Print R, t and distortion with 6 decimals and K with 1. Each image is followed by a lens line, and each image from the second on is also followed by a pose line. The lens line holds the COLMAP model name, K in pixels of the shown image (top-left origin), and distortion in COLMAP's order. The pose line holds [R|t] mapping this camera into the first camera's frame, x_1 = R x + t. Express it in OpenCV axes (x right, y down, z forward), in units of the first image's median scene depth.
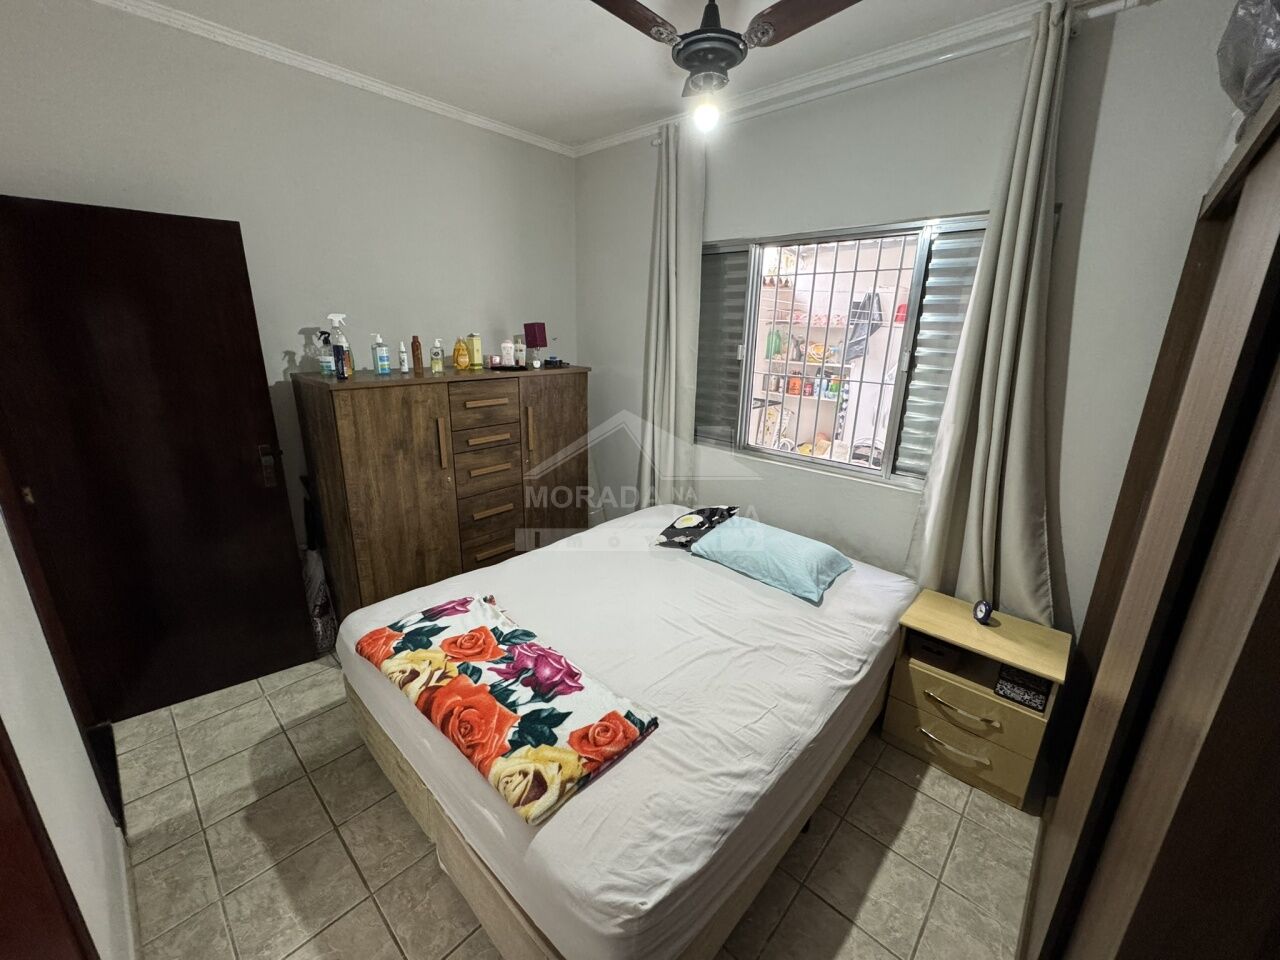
lens RADIAL K [[509.5, 0, 641.0], [0, 509.5, 478.9], [0, 0, 1]] dist [-0.003168, -0.000050]
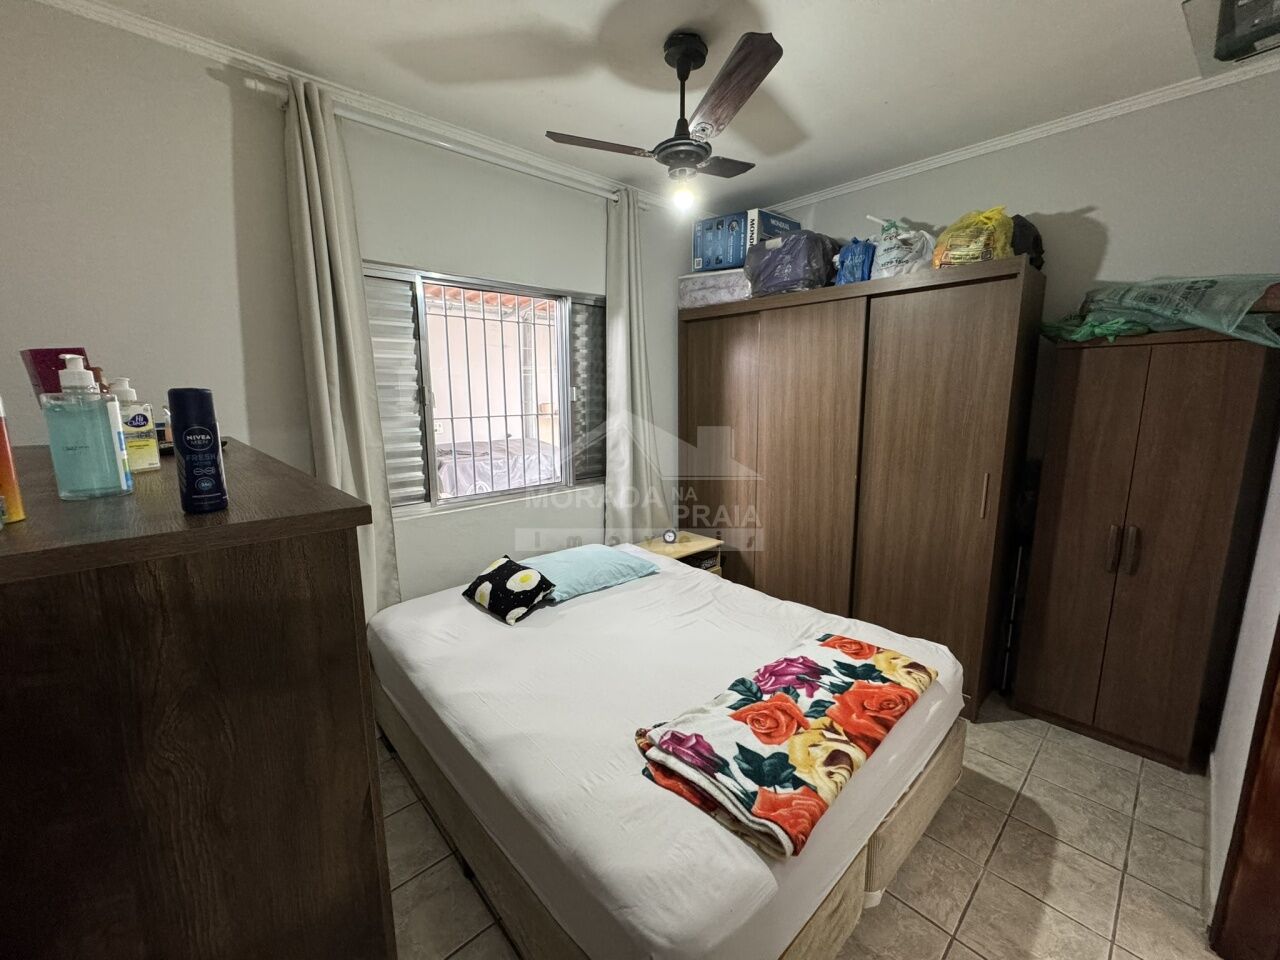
lens RADIAL K [[520.9, 0, 642.1], [0, 520.9, 471.6], [0, 0, 1]] dist [0.020800, -0.000007]
pose [[0.072624, -0.181569, 0.980693, -1.237543], [0.293666, 0.943592, 0.152953, -0.286354], [-0.953145, 0.276888, 0.121848, 1.071926]]
